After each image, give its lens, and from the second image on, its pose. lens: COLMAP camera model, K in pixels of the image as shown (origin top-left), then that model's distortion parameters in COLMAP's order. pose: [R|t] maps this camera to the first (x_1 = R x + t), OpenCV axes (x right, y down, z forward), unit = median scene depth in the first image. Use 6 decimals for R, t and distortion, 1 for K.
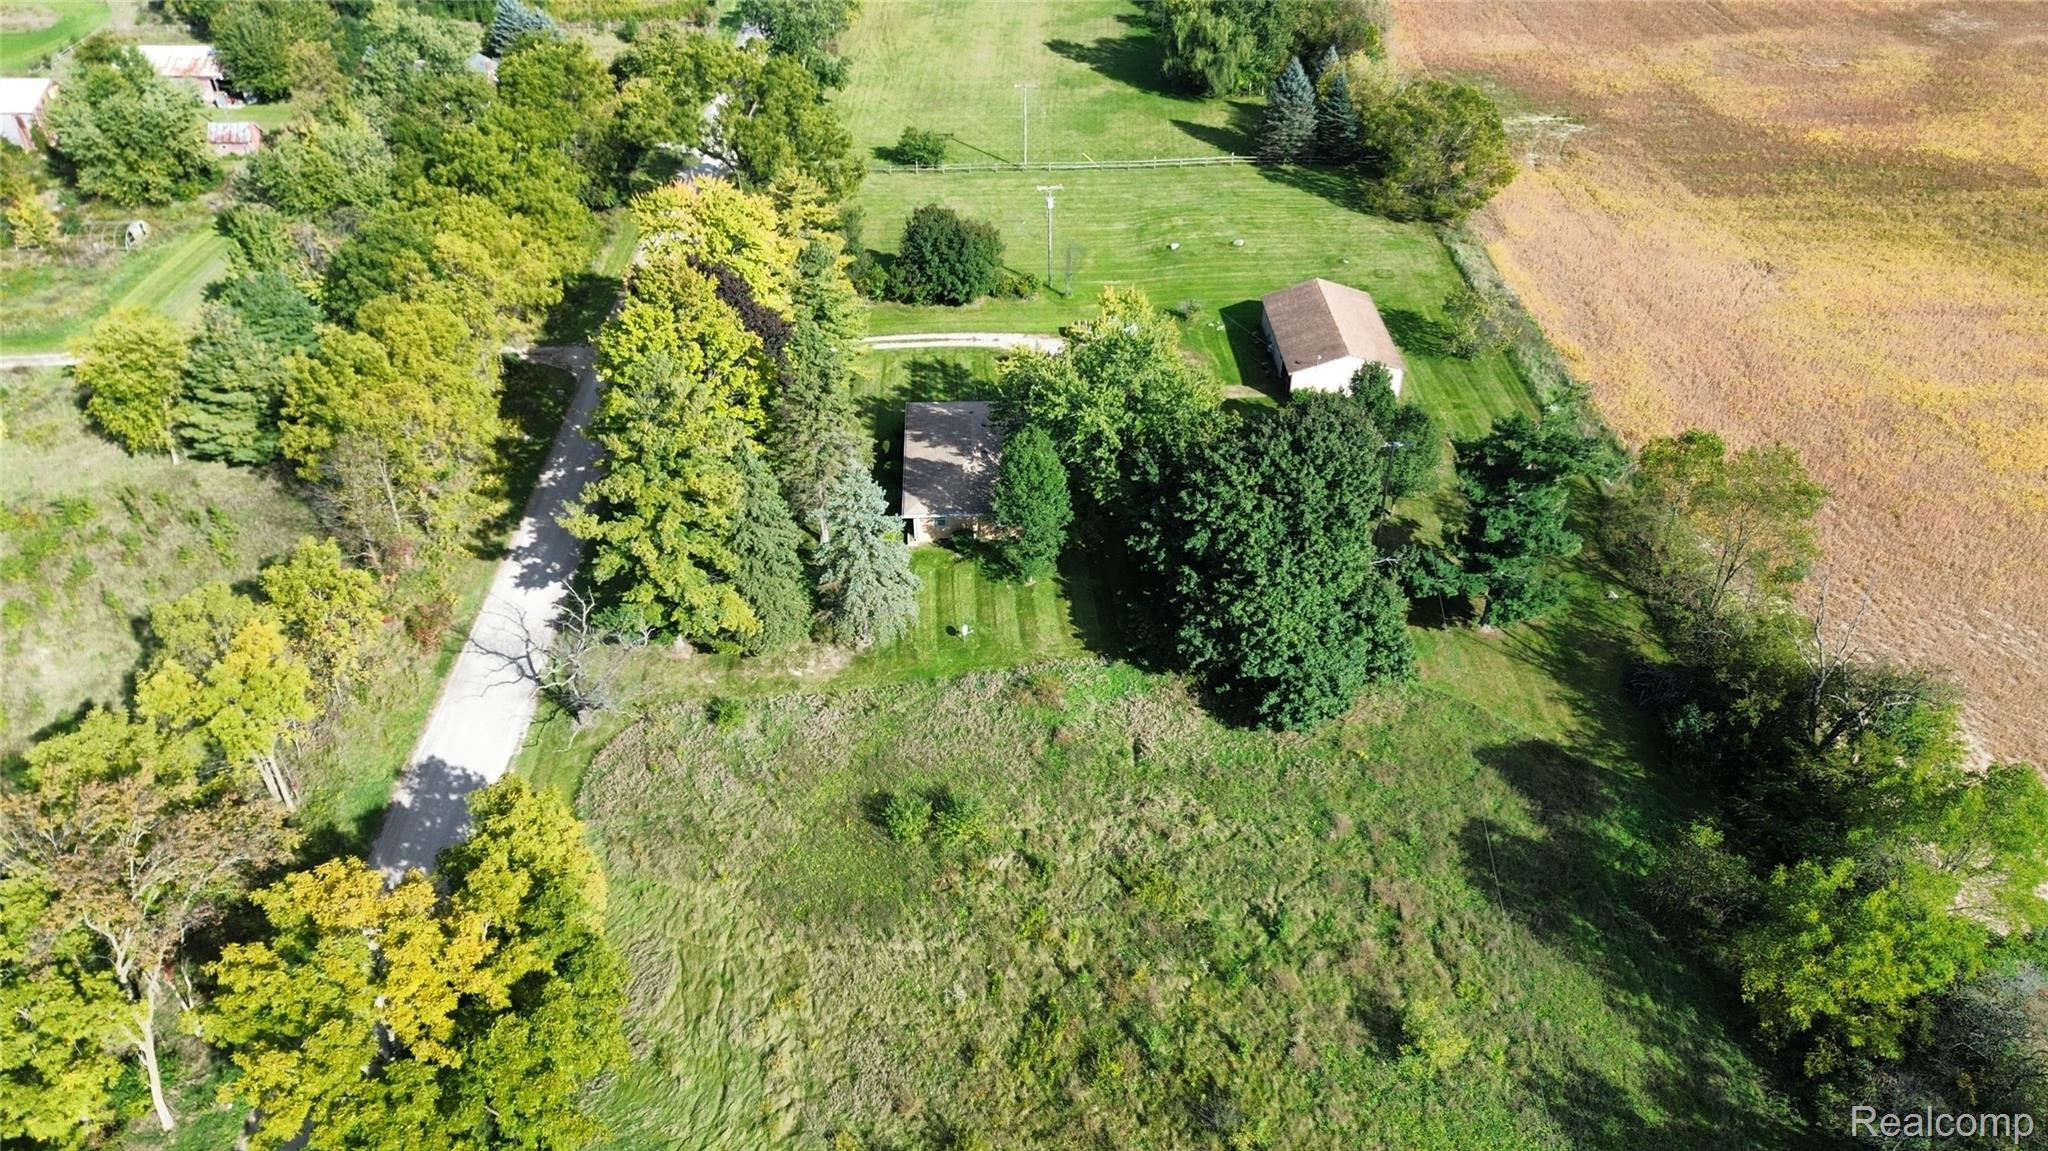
lens RADIAL K [[1455.3, 0, 1027.2], [0, 1455.3, 569.8], [0, 0, 1]] dist [0.079345, -0.078086]
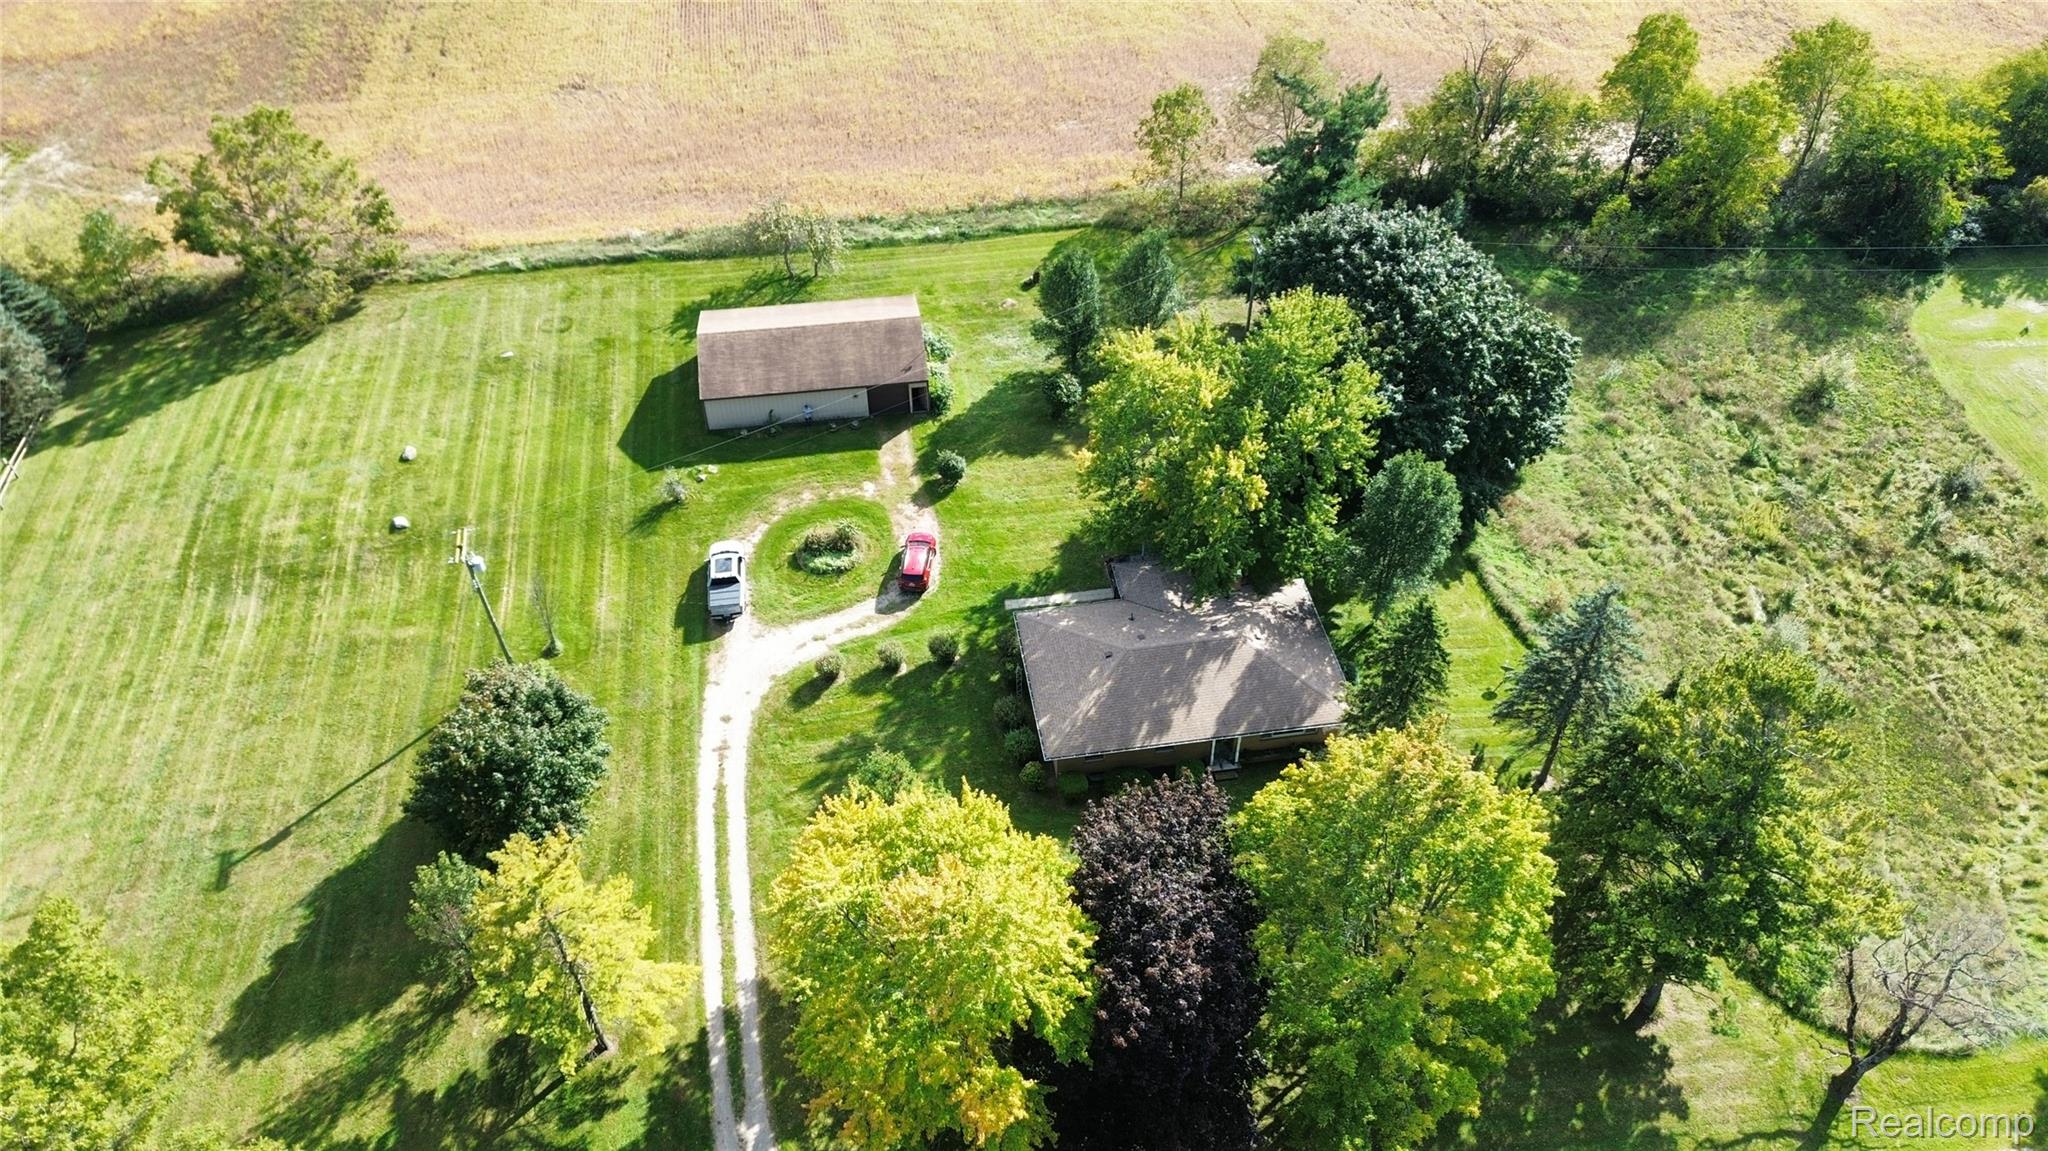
lens RADIAL K [[1455.3, 0, 1027.2], [0, 1455.3, 569.8], [0, 0, 1]] dist [0.079345, -0.078086]
pose [[-0.110905, -0.701630, 0.703858, -0.589216], [0.592430, 0.521965, 0.613661, -0.694259], [-0.797952, 0.485044, 0.357778, 0.952021]]
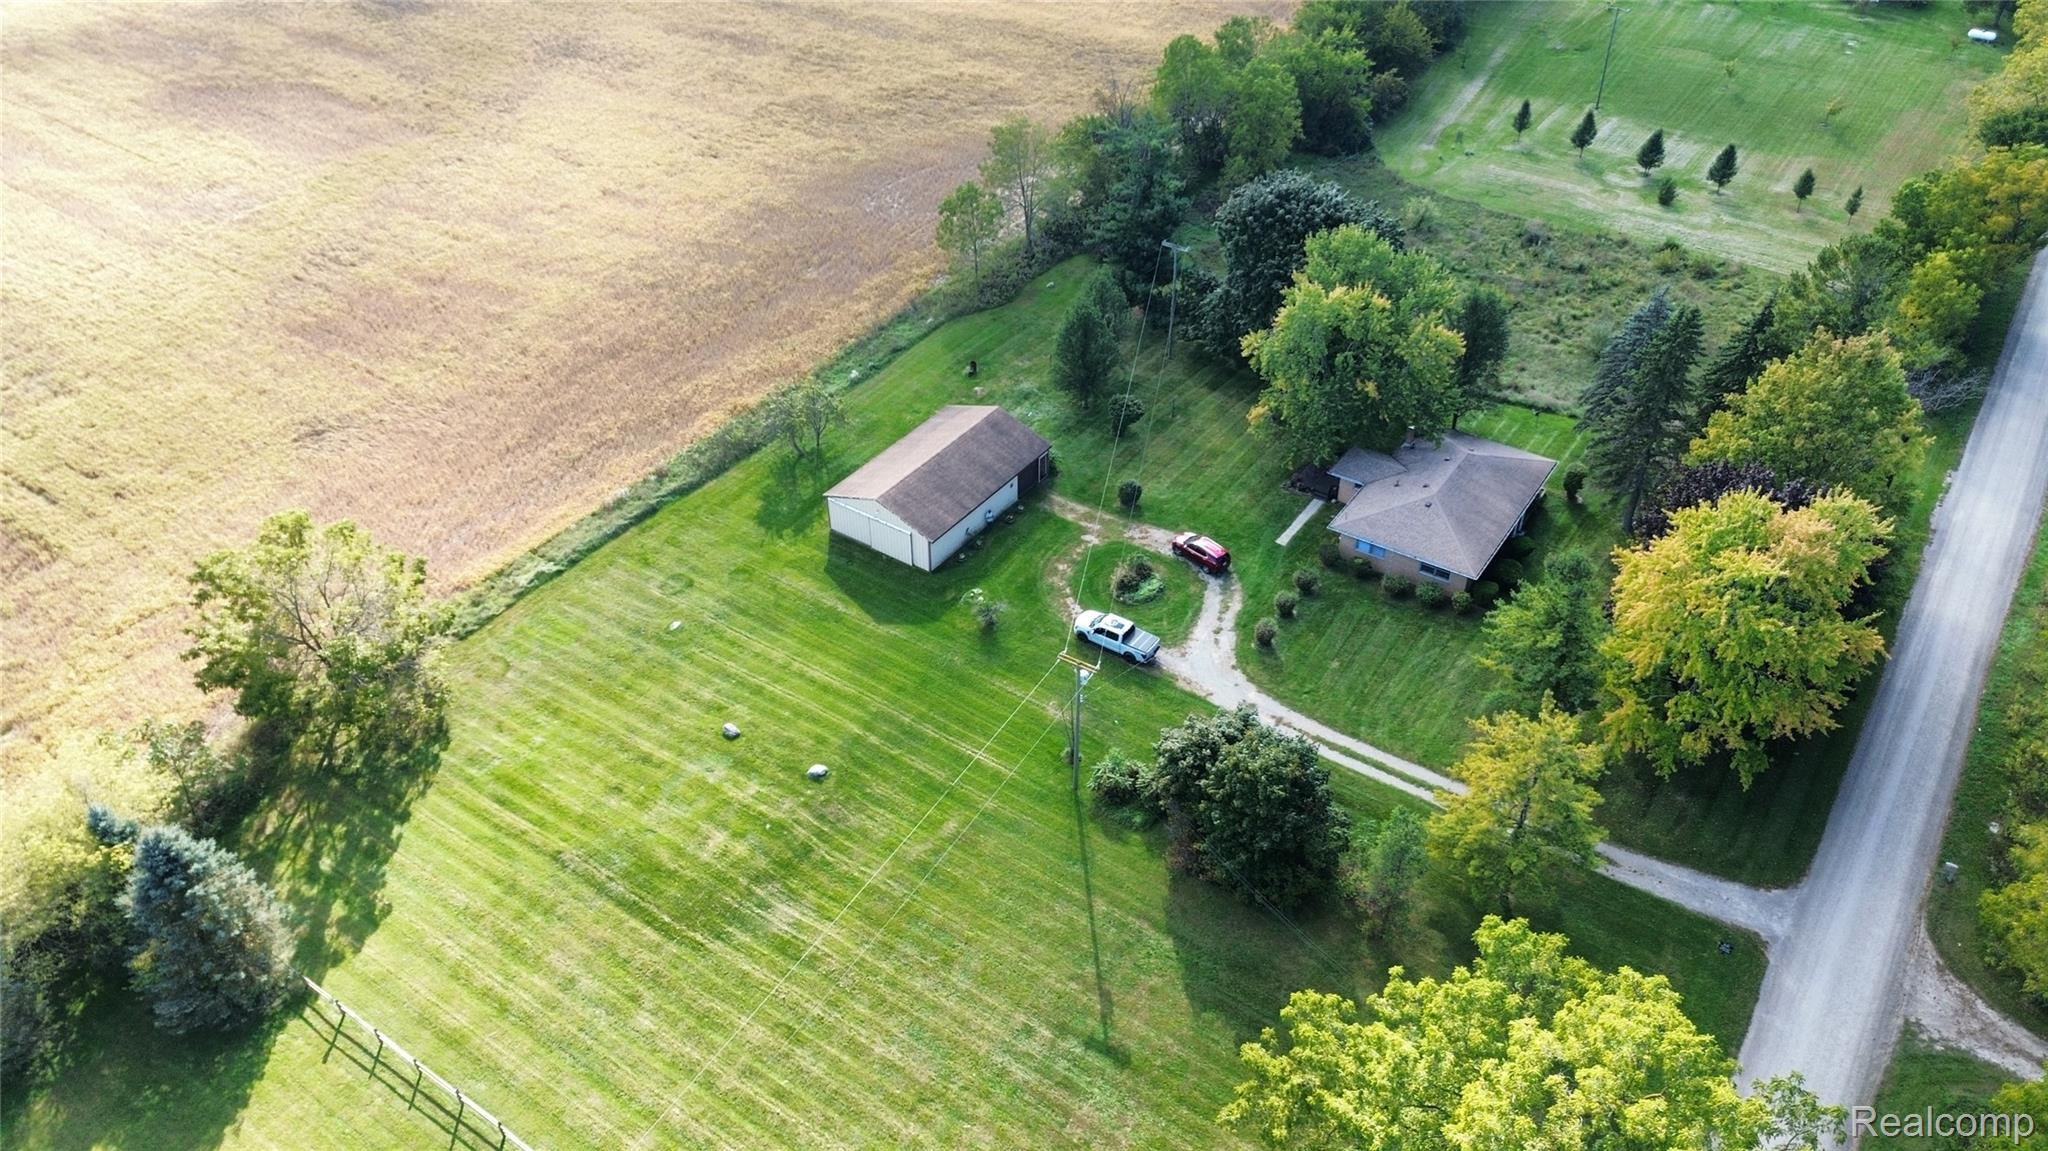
lens RADIAL K [[1455.3, 0, 1027.2], [0, 1455.3, 569.8], [0, 0, 1]] dist [0.079345, -0.078086]
pose [[-0.802293, -0.369201, 0.469060, -0.333423], [0.353846, 0.338702, 0.871822, -1.168353], [-0.480749, 0.865432, -0.141097, 1.572183]]
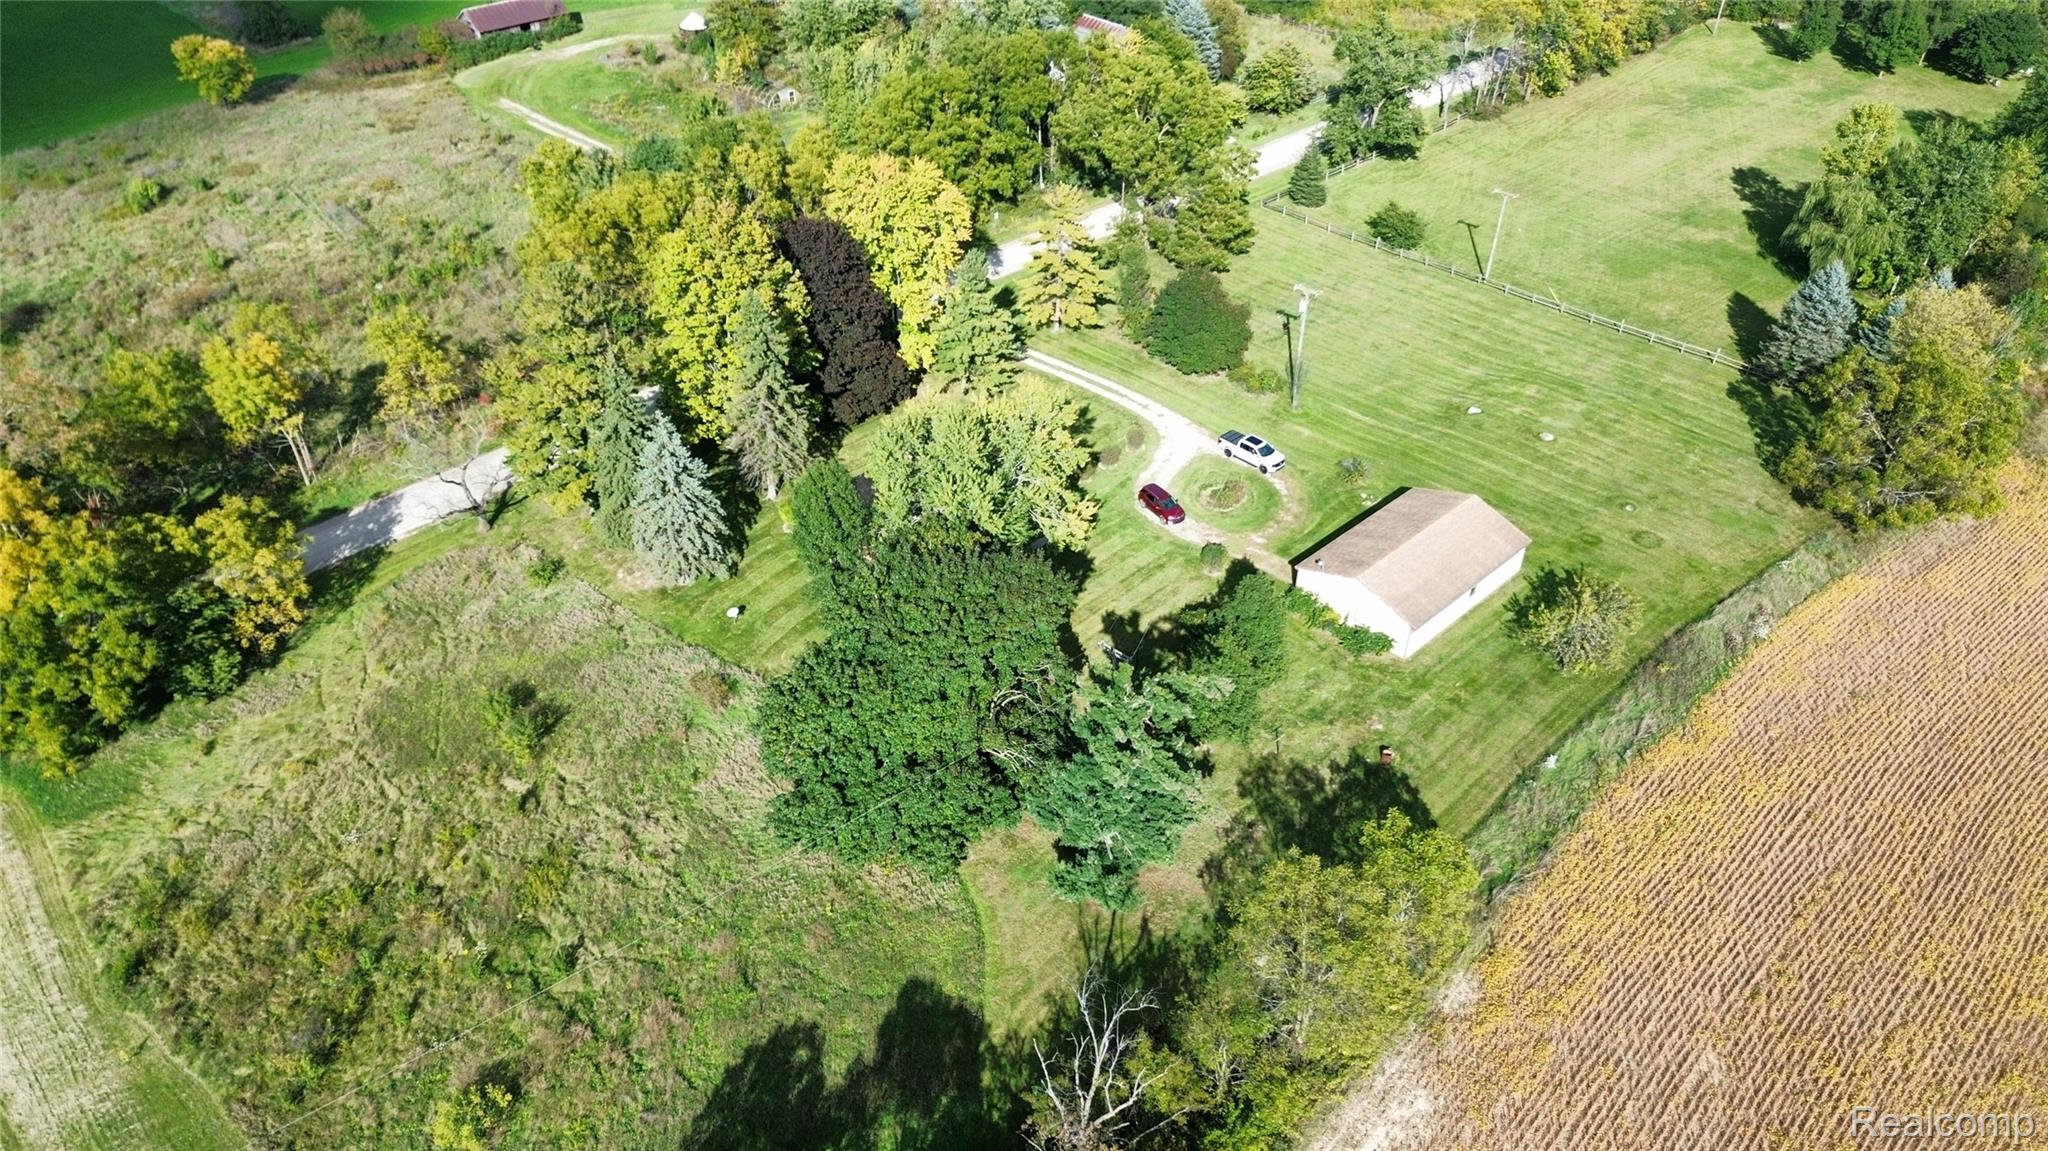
lens RADIAL K [[1455.3, 0, 1027.2], [0, 1455.3, 569.8], [0, 0, 1]] dist [0.079345, -0.078086]
pose [[0.680072, 0.430816, -0.593212, 0.752697], [-0.437027, 0.887879, 0.143798, -0.240968], [0.588651, 0.161457, 0.792100, 0.320038]]
